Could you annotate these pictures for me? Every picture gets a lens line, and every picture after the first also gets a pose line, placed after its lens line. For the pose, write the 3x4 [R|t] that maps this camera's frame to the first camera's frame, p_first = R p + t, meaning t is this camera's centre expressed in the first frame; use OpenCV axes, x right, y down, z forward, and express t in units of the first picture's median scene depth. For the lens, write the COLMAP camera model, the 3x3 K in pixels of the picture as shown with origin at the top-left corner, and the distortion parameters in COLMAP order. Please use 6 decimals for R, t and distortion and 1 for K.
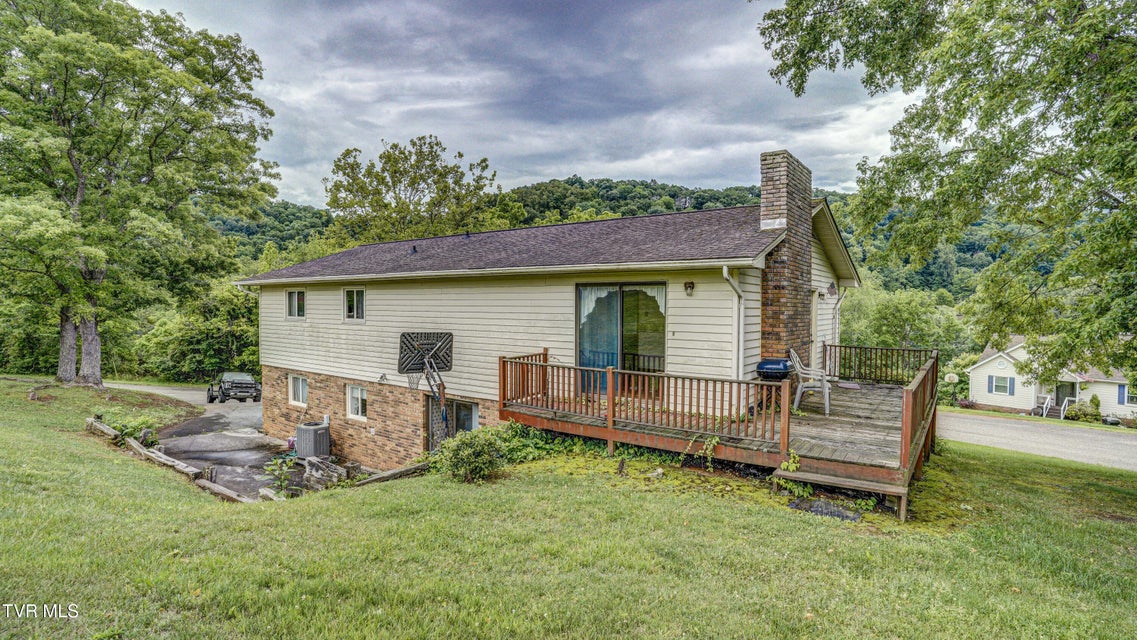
lens RADIAL K [[548.3, 0, 574.7], [0, 548.3, 316.9], [0, 0, 1]] dist [-0.081374, 0.028620]
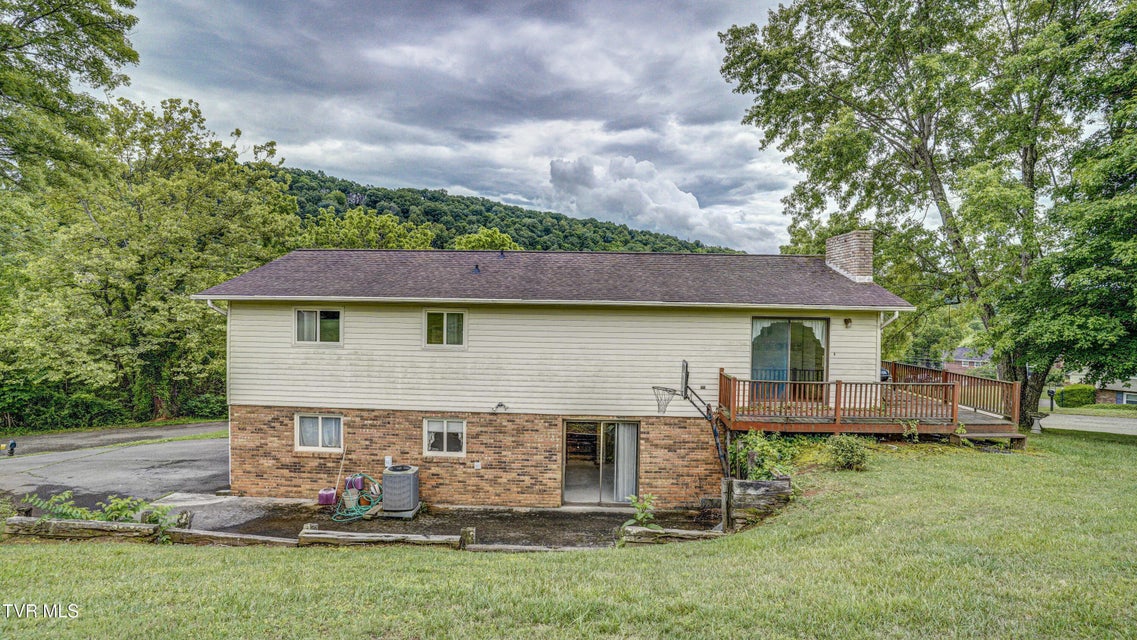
lens RADIAL K [[548.3, 0, 574.7], [0, 548.3, 316.9], [0, 0, 1]] dist [-0.081374, 0.028620]
pose [[0.832614, -0.000275, 0.553853, -0.741973], [0.001550, 0.999997, -0.001834, -0.041402], [-0.553851, 0.002386, 0.832612, 0.125382]]
